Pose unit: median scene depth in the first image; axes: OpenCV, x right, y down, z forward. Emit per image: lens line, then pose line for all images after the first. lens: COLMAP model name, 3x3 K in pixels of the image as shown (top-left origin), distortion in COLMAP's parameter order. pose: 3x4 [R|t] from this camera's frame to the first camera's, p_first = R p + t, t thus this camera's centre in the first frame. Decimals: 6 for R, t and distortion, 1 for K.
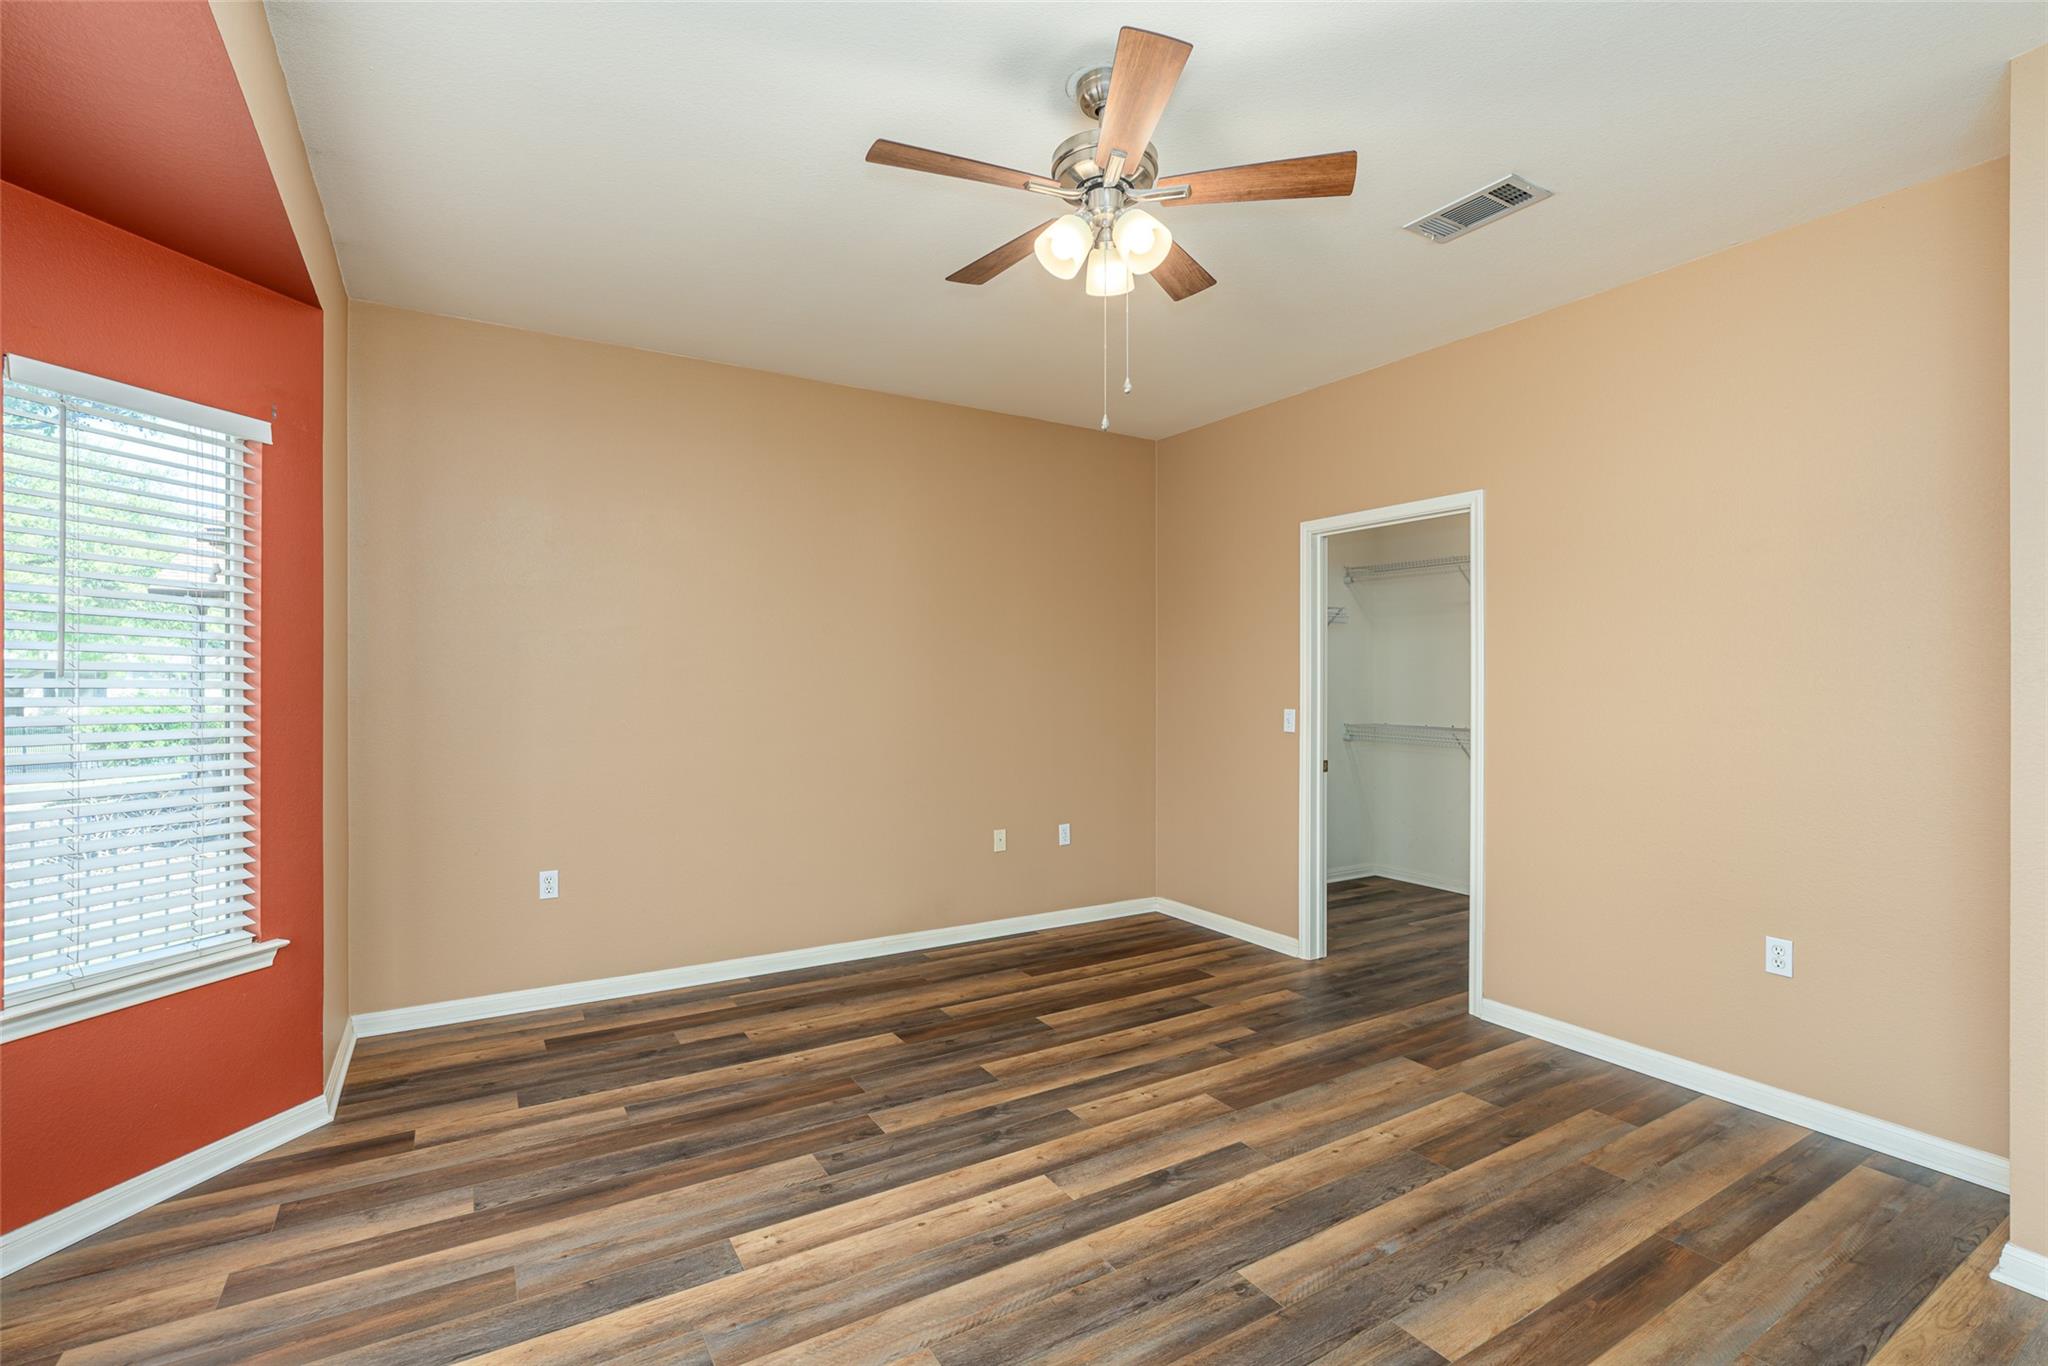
lens RADIAL K [[935.8, 0, 1016.8], [0, 935.8, 679.5], [0, 0, 1]] dist [-0.014077, 0.002939]
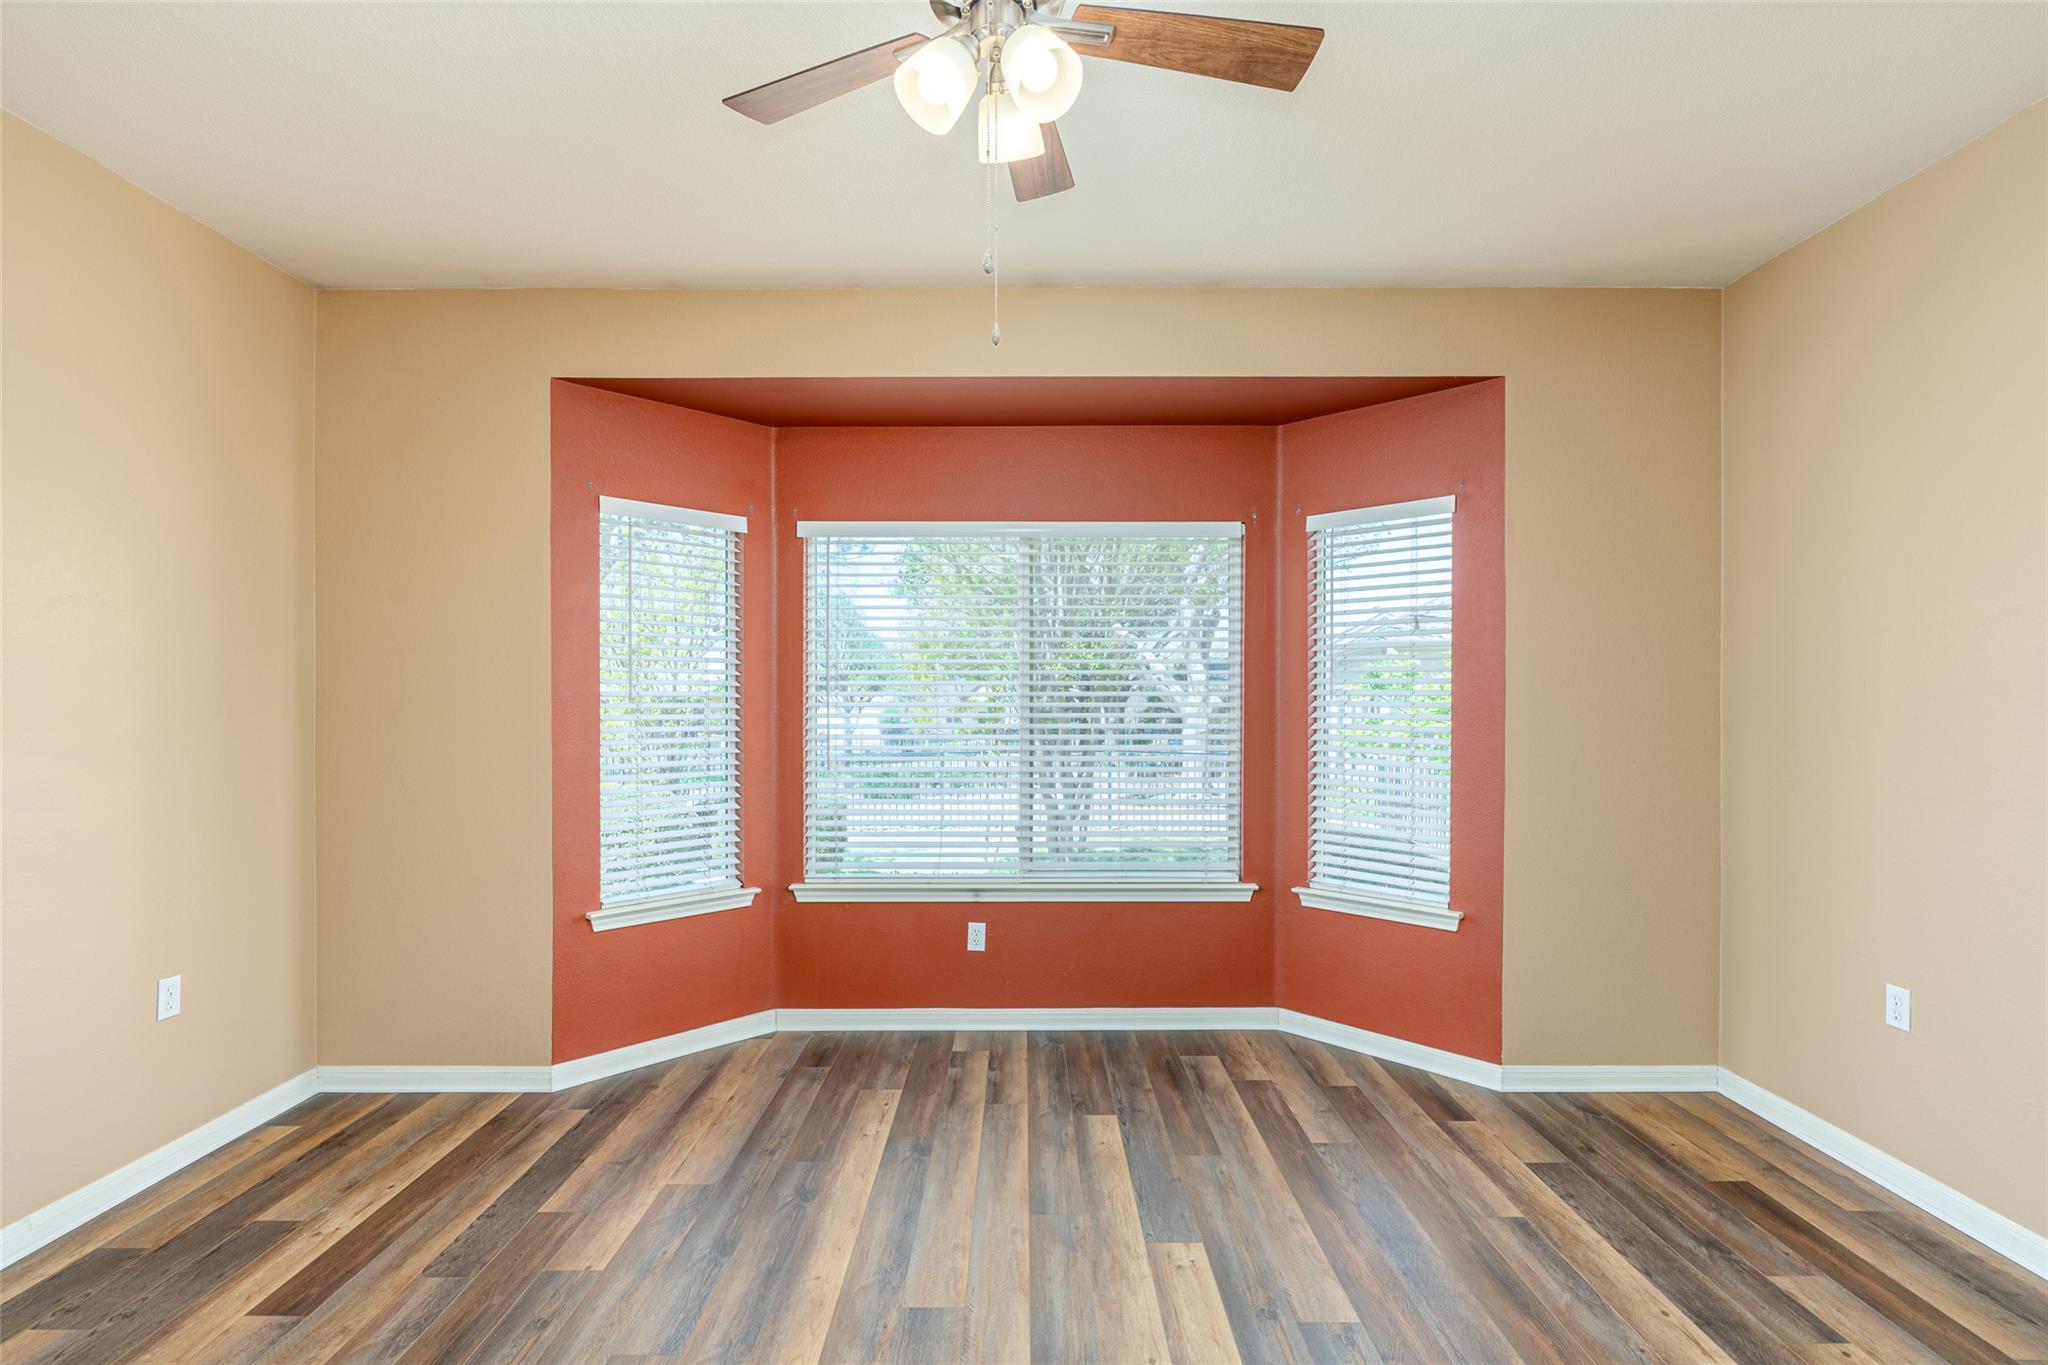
lens RADIAL K [[935.8, 0, 1034.6], [0, 935.8, 700.1], [0, 0, 1]] dist [-0.014077, 0.002939]
pose [[-0.507537, -0.004447, -0.861619, 0.565914], [-0.006456, 0.999978, -0.001358, -0.001623], [0.861606, 0.004874, -0.507554, 1.128111]]
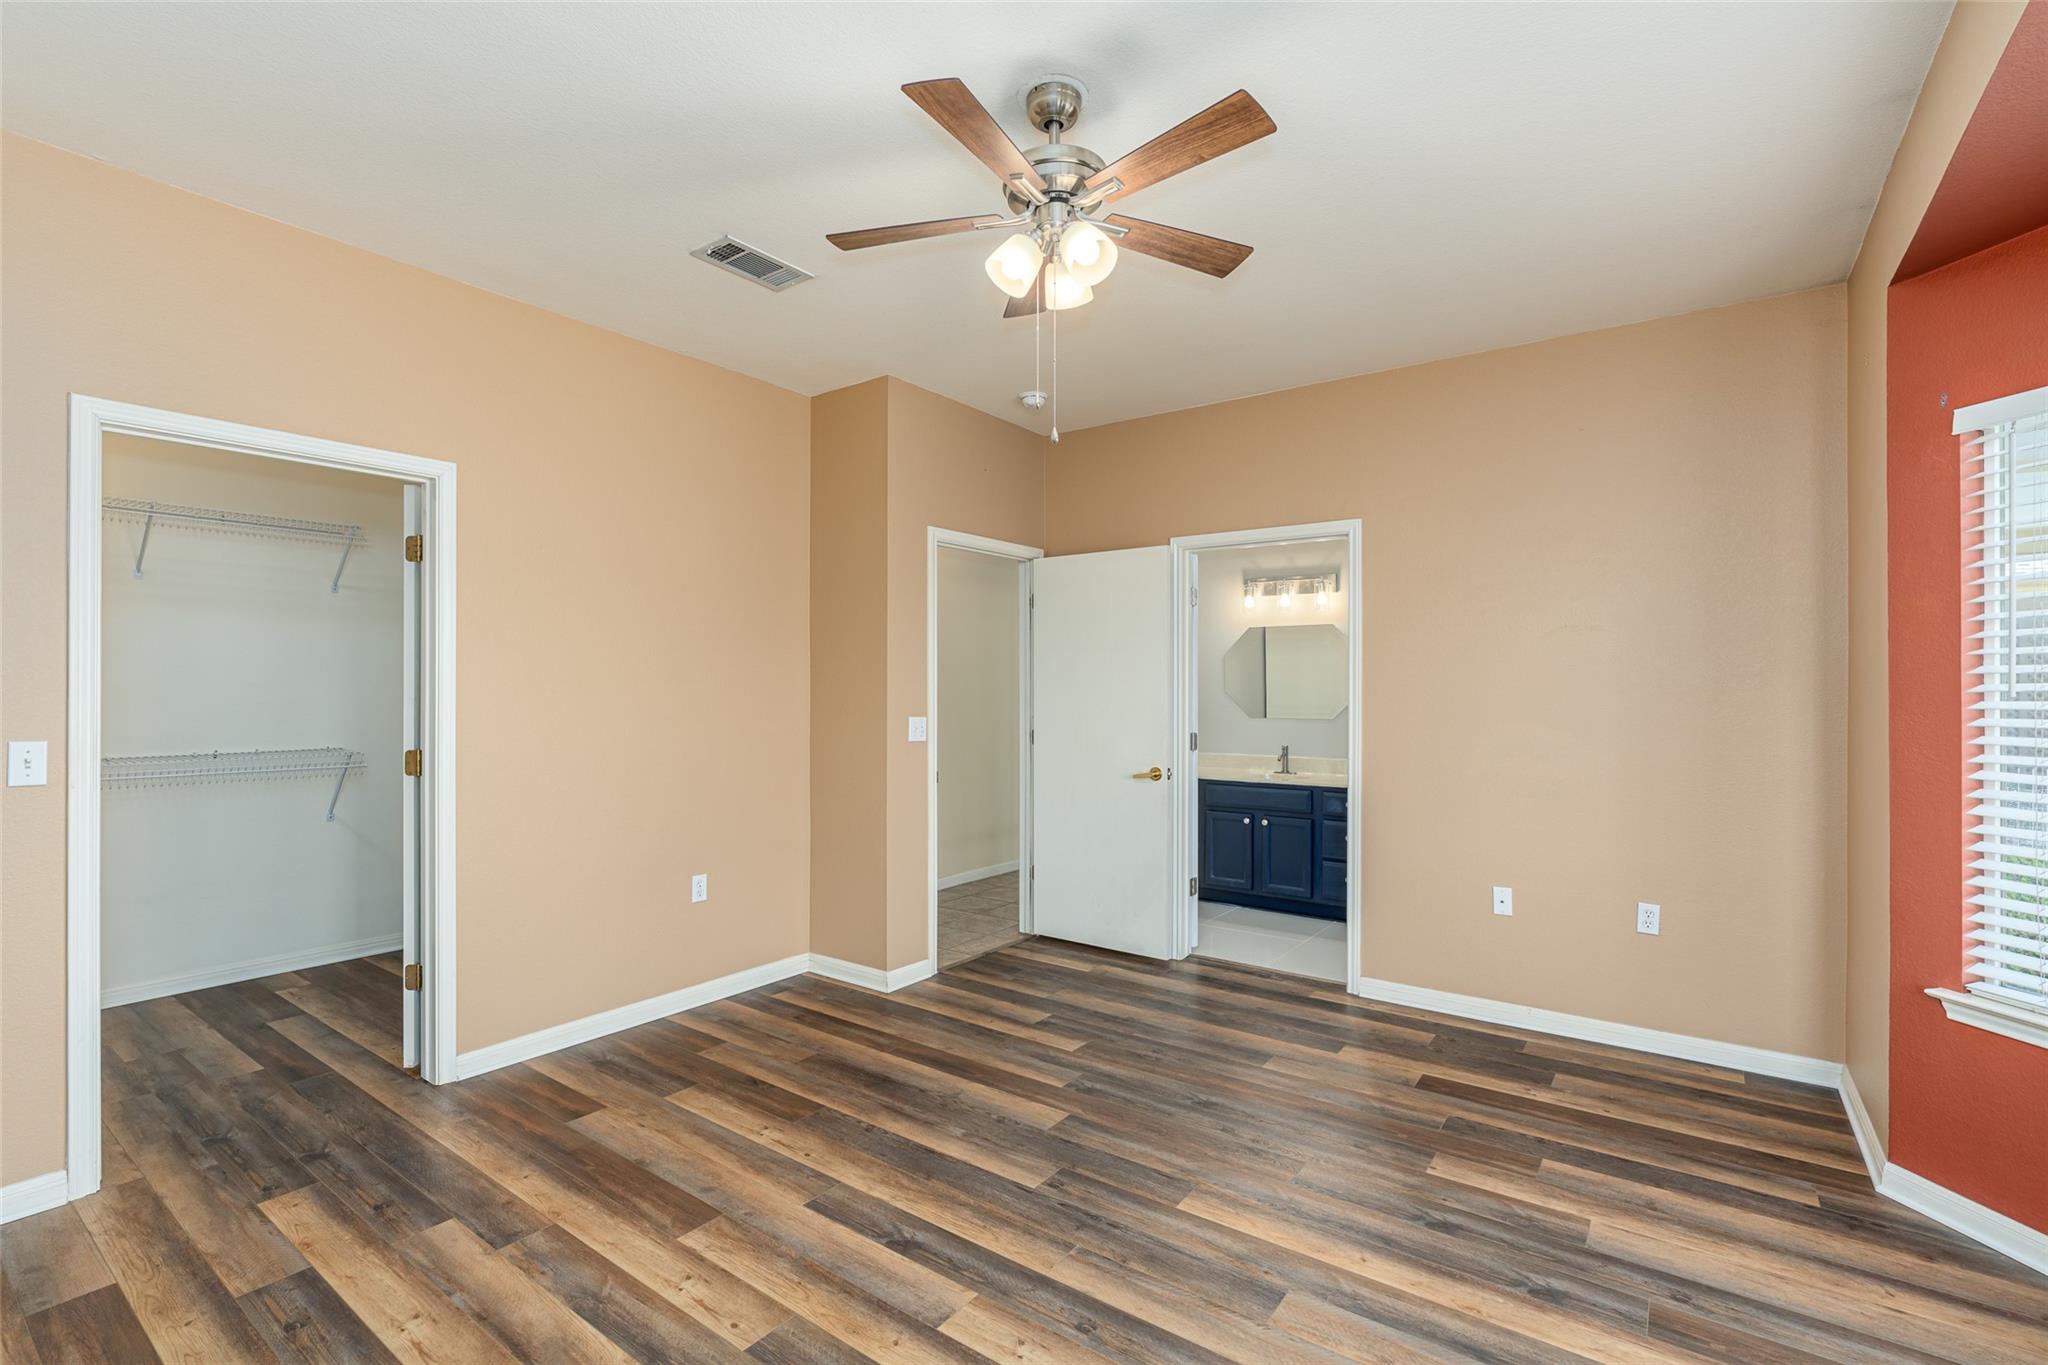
lens RADIAL K [[935.8, 0, 1022.3], [0, 935.8, 680.2], [0, 0, 1]] dist [-0.014077, 0.002939]
pose [[-0.394726, 0.000241, 0.918799, -0.664014], [-0.005423, 0.999982, -0.002592, -0.007157], [-0.918783, -0.006005, -0.394718, 1.161171]]
